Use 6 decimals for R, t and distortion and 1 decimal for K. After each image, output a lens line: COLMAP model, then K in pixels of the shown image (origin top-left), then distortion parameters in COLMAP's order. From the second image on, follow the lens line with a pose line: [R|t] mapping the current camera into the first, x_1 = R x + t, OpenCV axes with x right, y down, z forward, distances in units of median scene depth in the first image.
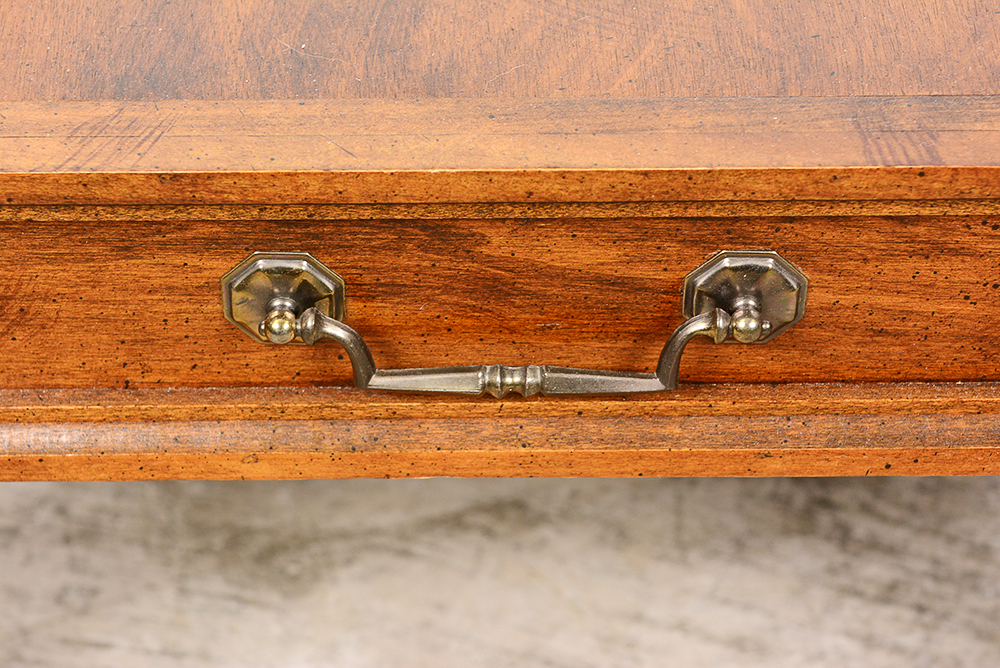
lens RADIAL K [[2025.1, 0, 500.2], [0, 2025.1, 333.9], [0, 0, 1]] dist [-0.008255, 0.000000]
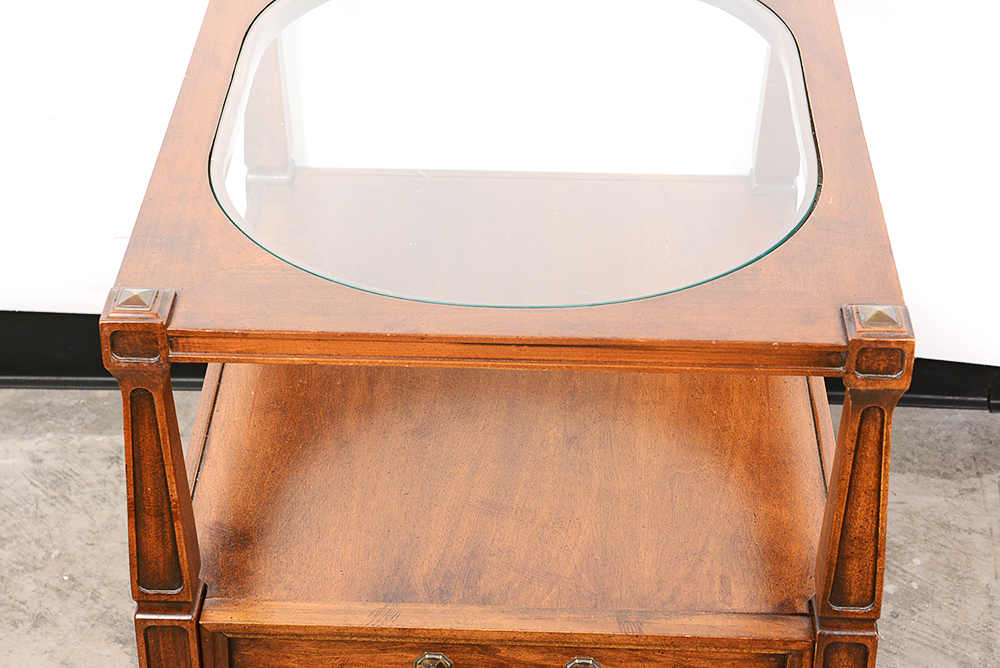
lens RADIAL K [[1786.5, 0, 500.1], [0, 1786.5, 334.8], [0, 0, 1]] dist [0.017735, 0.000000]
pose [[0.999223, 0.037676, 0.011553, -0.057233], [-0.035196, 0.985081, -0.168452, -0.063447], [-0.017727, 0.167915, 0.985642, -1.815452]]
